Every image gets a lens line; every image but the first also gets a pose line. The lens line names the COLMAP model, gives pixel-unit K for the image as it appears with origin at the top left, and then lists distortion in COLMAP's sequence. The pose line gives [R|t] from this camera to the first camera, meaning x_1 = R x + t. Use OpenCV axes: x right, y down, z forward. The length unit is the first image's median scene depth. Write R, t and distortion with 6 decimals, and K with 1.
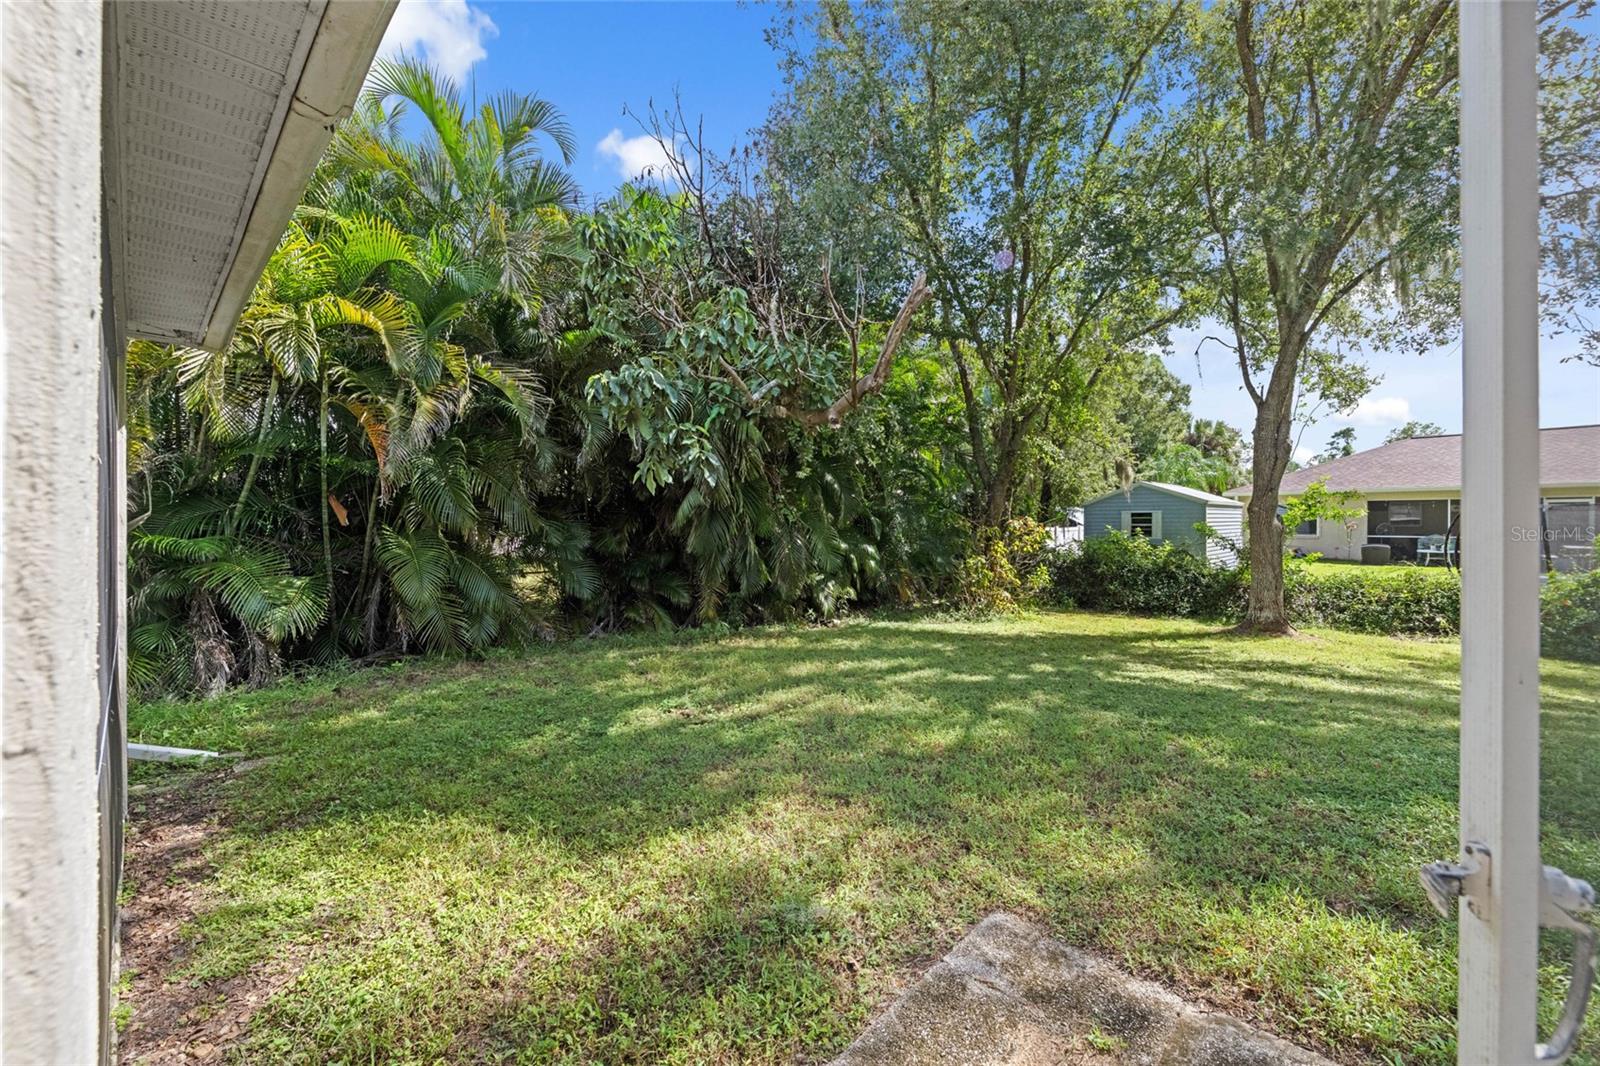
lens RADIAL K [[638.5, 0, 800.0], [0, 638.5, 533.0], [0, 0, 1]] dist [0.001543, -0.000242]
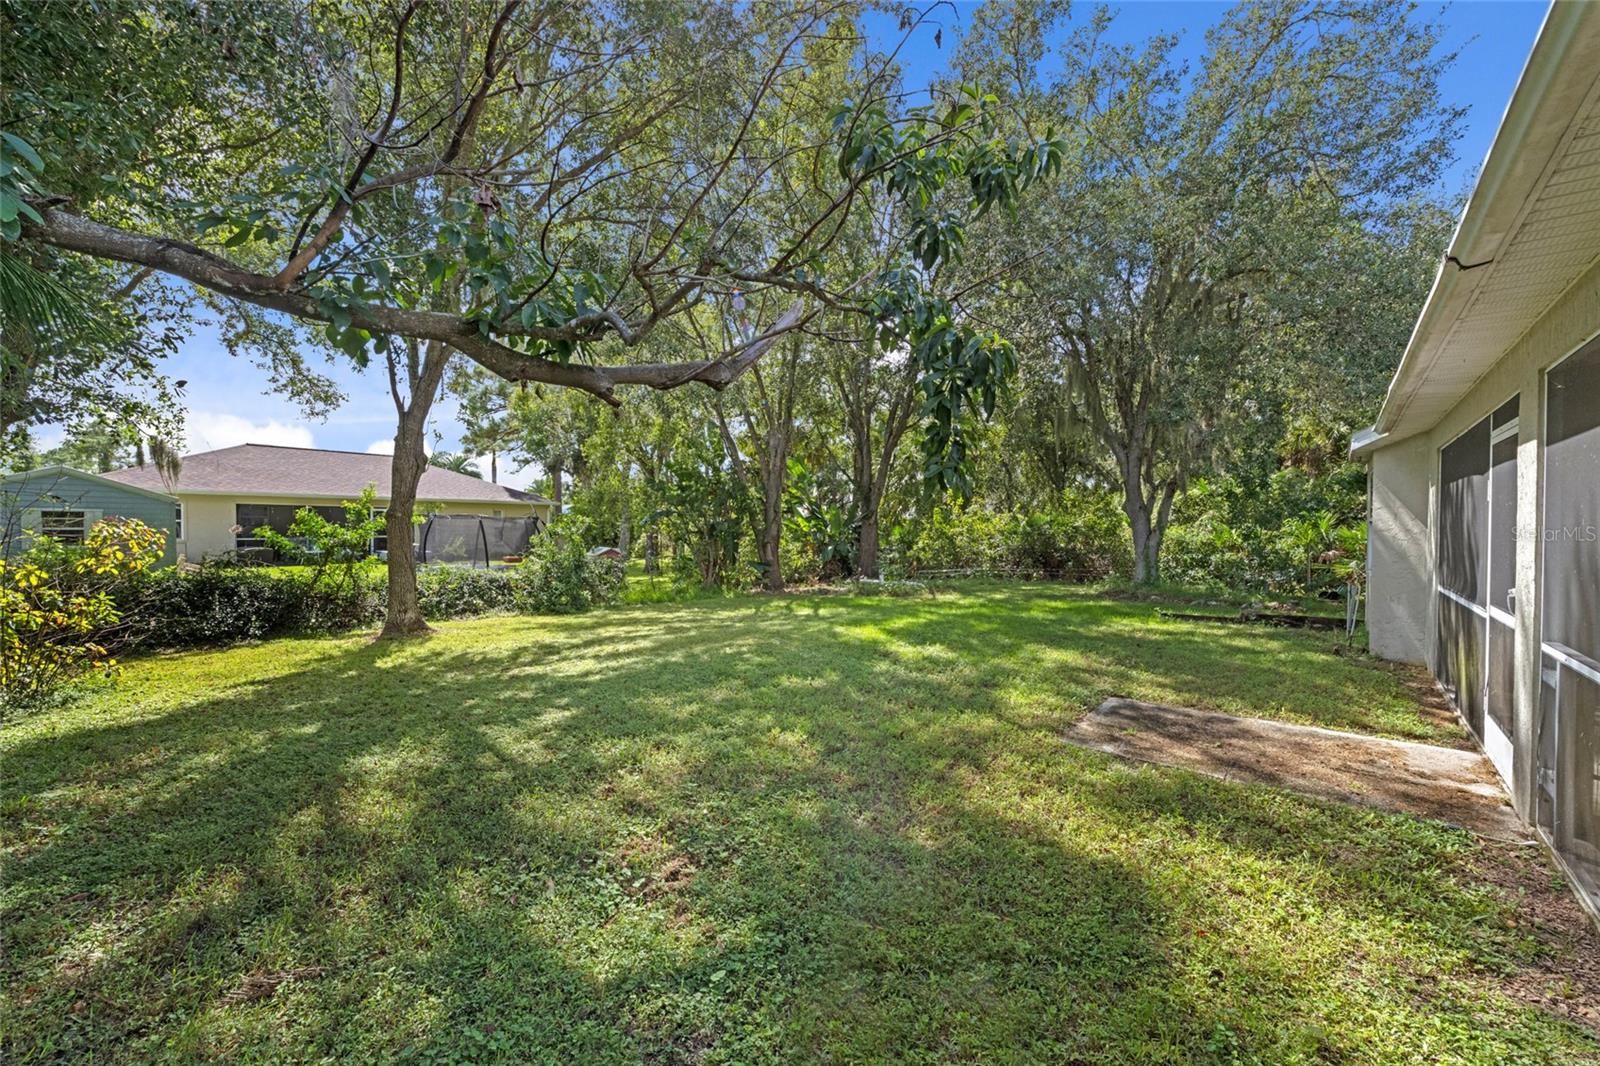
lens RADIAL K [[615.9, 0, 800.0], [0, 615.9, 533.0], [0, 0, 1]] dist [0.000064, -0.000080]
pose [[-0.038782, -0.005976, 0.999230, -0.701422], [0.008905, 0.999940, 0.006326, -0.020272], [-0.999208, 0.009143, -0.038726, 0.897134]]
